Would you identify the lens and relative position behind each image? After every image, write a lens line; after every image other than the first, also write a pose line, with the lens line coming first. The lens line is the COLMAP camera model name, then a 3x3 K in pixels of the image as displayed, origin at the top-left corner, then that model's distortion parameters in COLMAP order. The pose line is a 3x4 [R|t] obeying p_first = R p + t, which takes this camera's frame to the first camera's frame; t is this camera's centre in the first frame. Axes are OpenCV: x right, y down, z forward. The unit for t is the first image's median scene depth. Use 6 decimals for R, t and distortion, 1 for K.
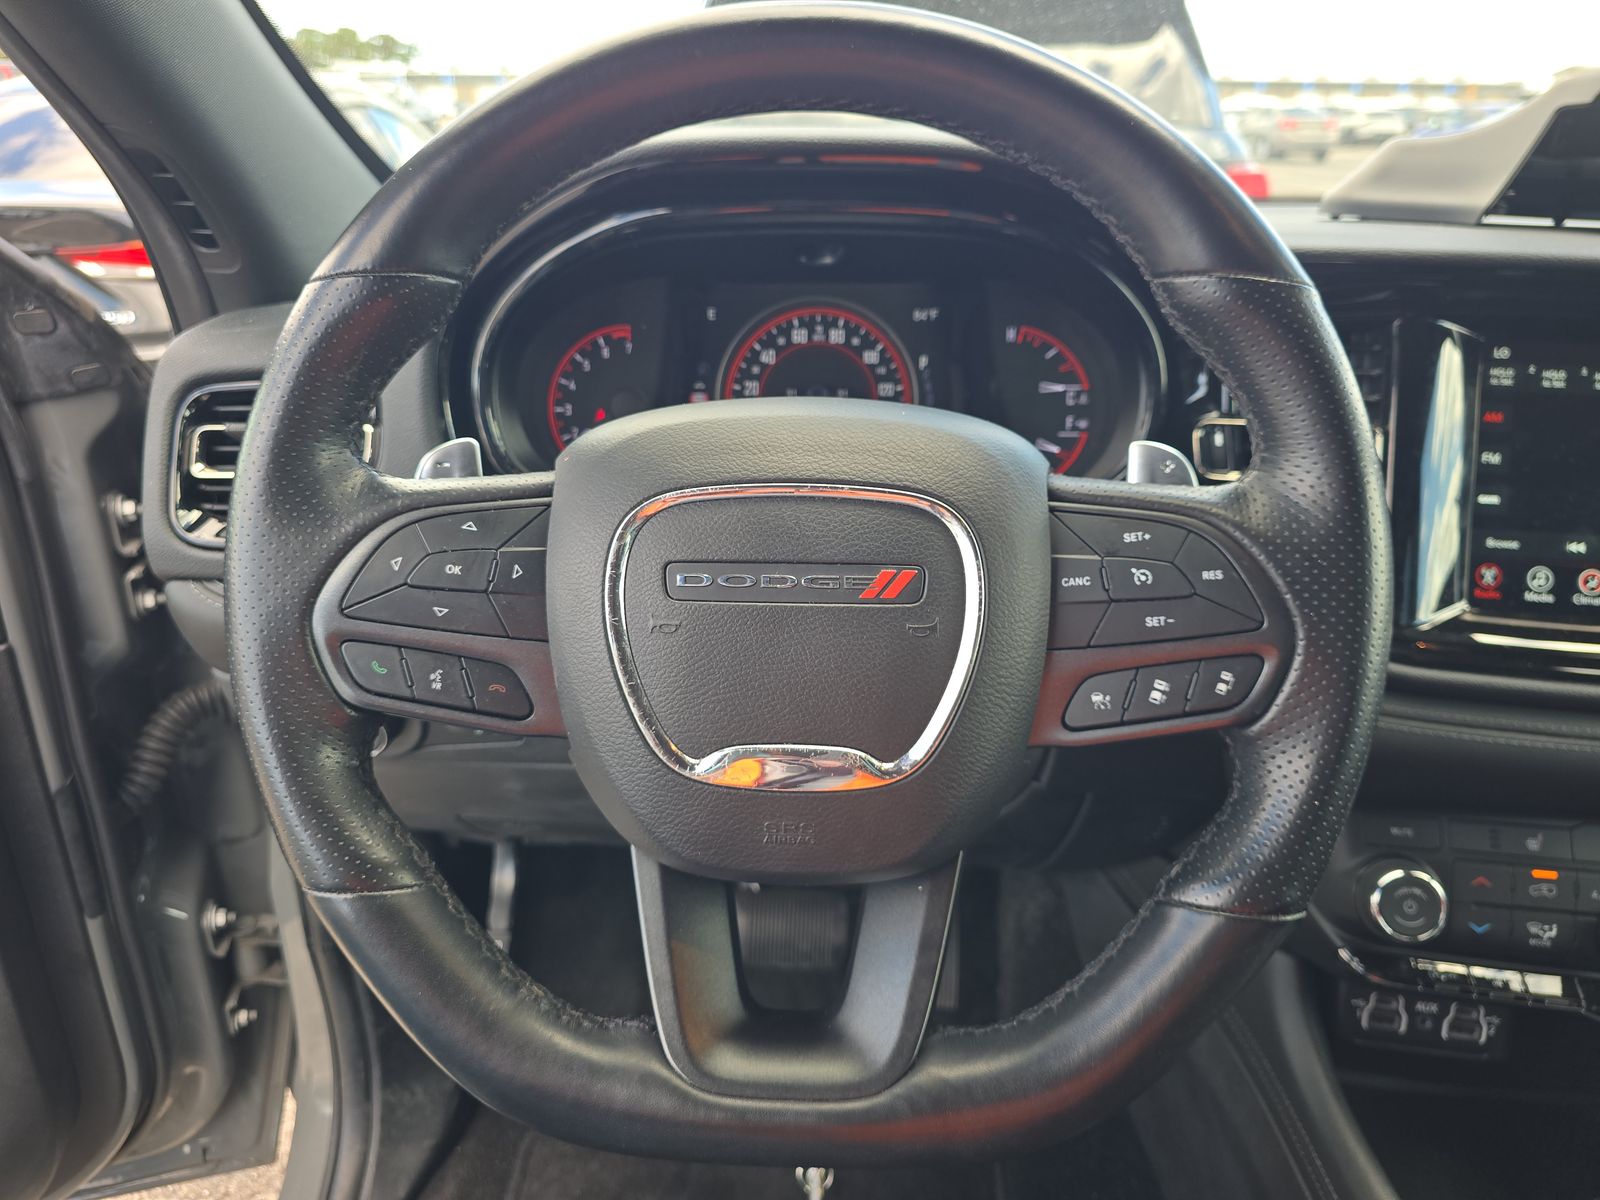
lens RADIAL K [[1083.4, 0, 808.1], [0, 1083.4, 579.1], [0, 0, 1]] dist [0.034181, -0.029268]
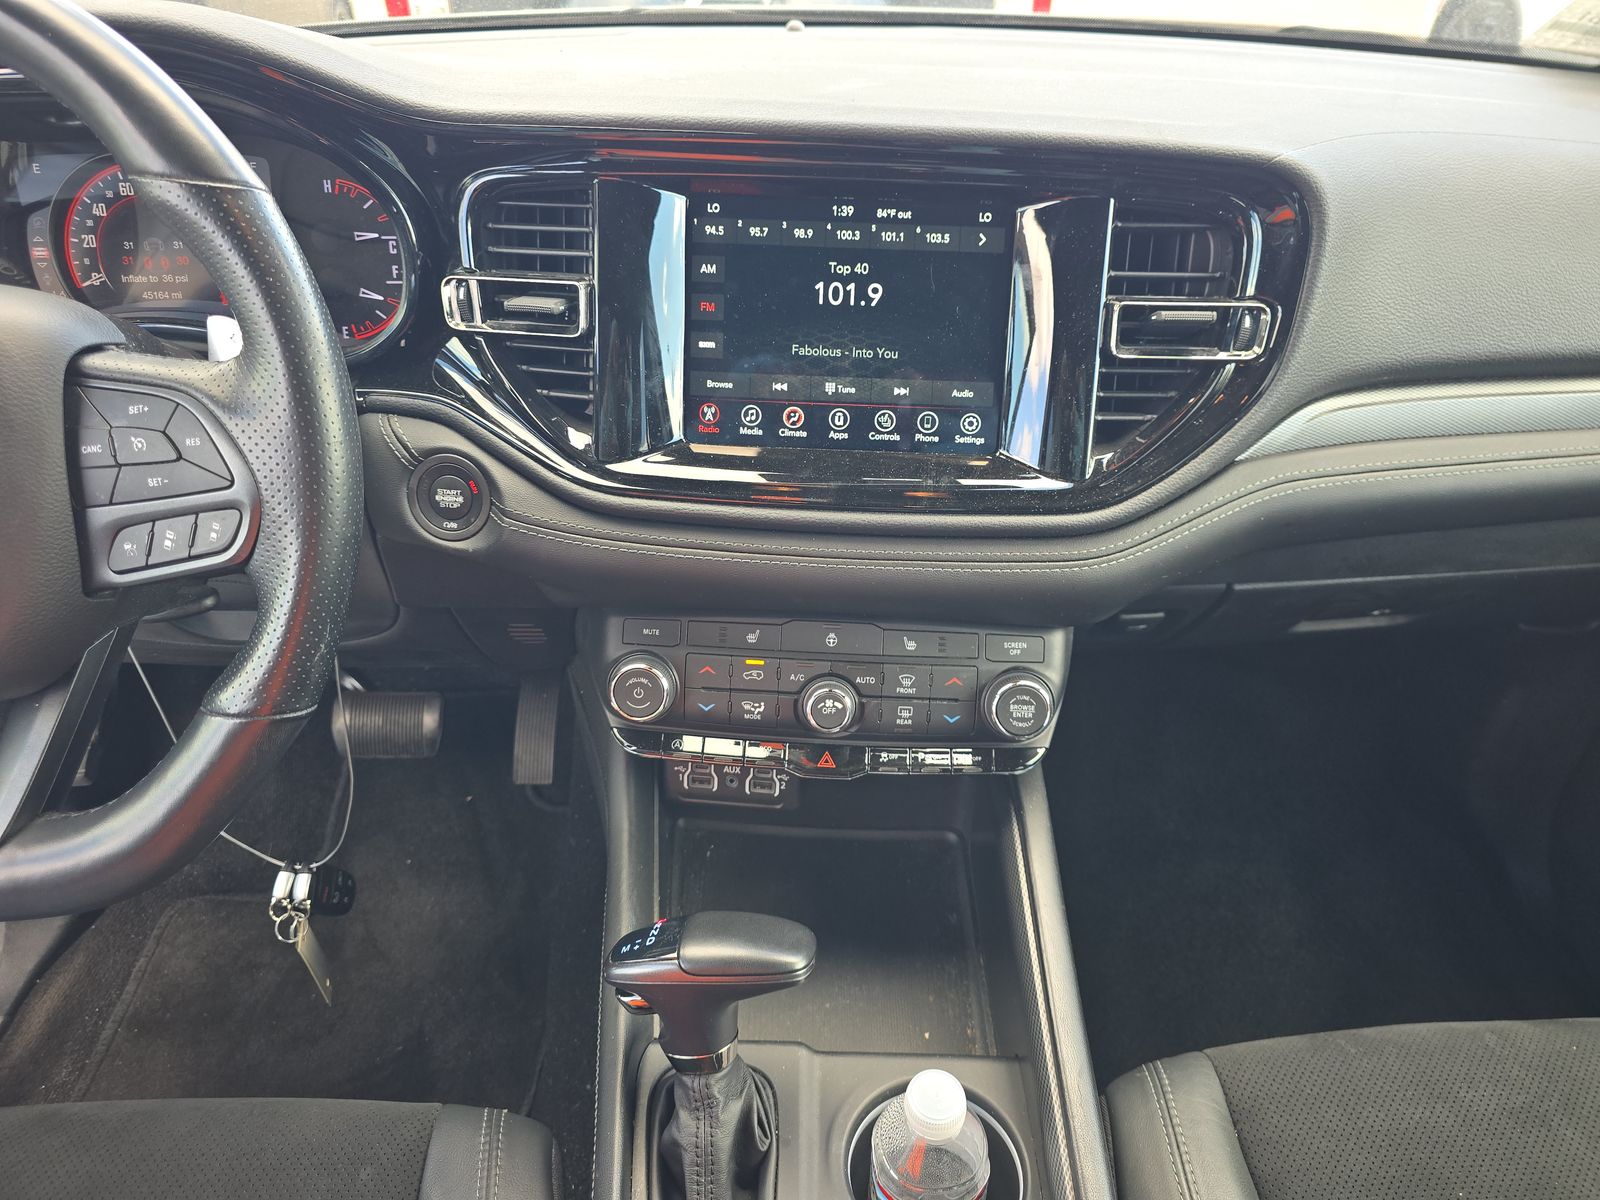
lens RADIAL K [[1083.4, 0, 808.1], [0, 1083.4, 579.1], [0, 0, 1]] dist [0.034181, -0.029268]
pose [[0.997829, -0.034502, 0.056099, 0.660304], [0.023342, 0.981771, 0.188628, -0.044883], [-0.061584, -0.186909, 0.980445, -0.159557]]
